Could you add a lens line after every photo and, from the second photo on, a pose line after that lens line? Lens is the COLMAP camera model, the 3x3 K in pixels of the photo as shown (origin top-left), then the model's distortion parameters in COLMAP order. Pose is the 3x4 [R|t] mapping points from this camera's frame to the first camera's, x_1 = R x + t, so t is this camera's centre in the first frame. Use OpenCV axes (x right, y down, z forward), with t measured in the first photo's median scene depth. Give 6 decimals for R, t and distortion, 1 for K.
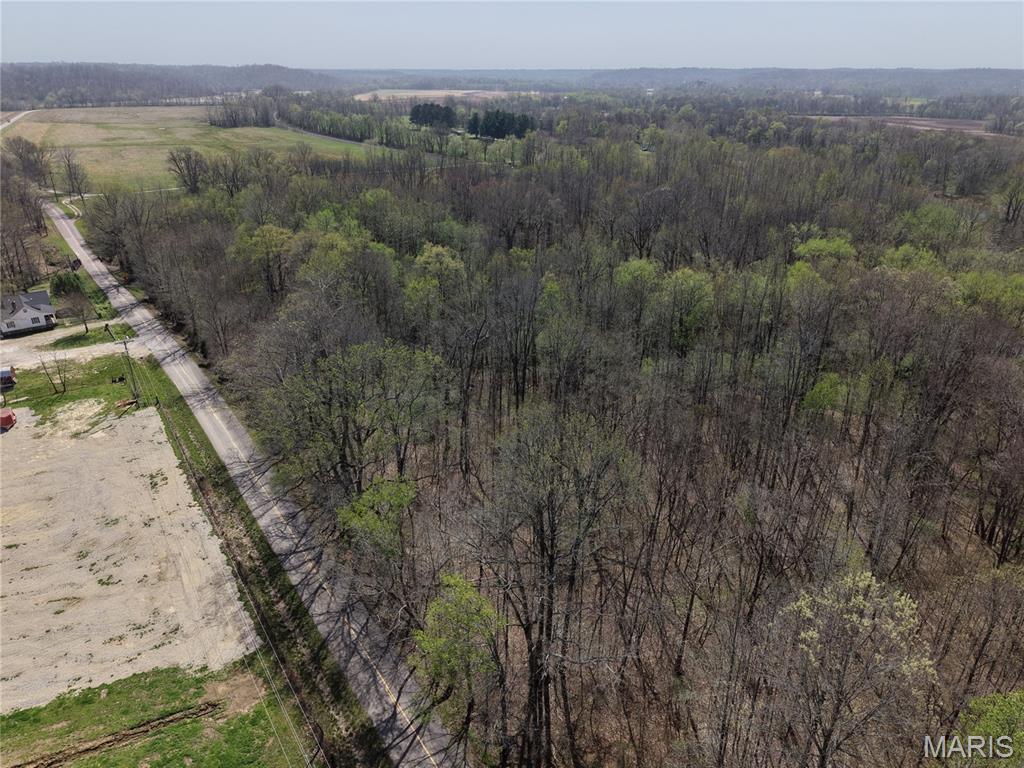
lens RADIAL K [[683.5, 0, 512.0], [0, 683.5, 384.0], [0, 0, 1]] dist [0.030839, -0.030029]
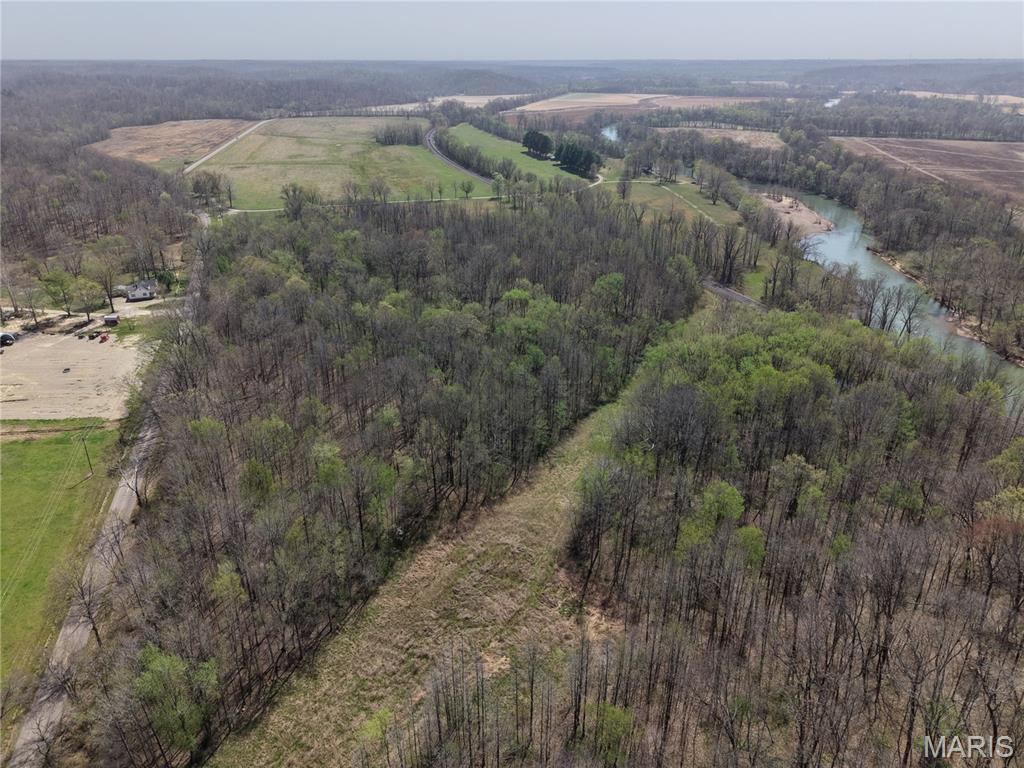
lens RADIAL K [[683.5, 0, 512.0], [0, 683.5, 384.0], [0, 0, 1]] dist [0.030839, -0.030029]
pose [[0.952417, 0.137701, -0.271920, 0.926748], [-0.134845, 0.990435, 0.029256, -0.035843], [0.273347, 0.008803, 0.961875, -0.653467]]
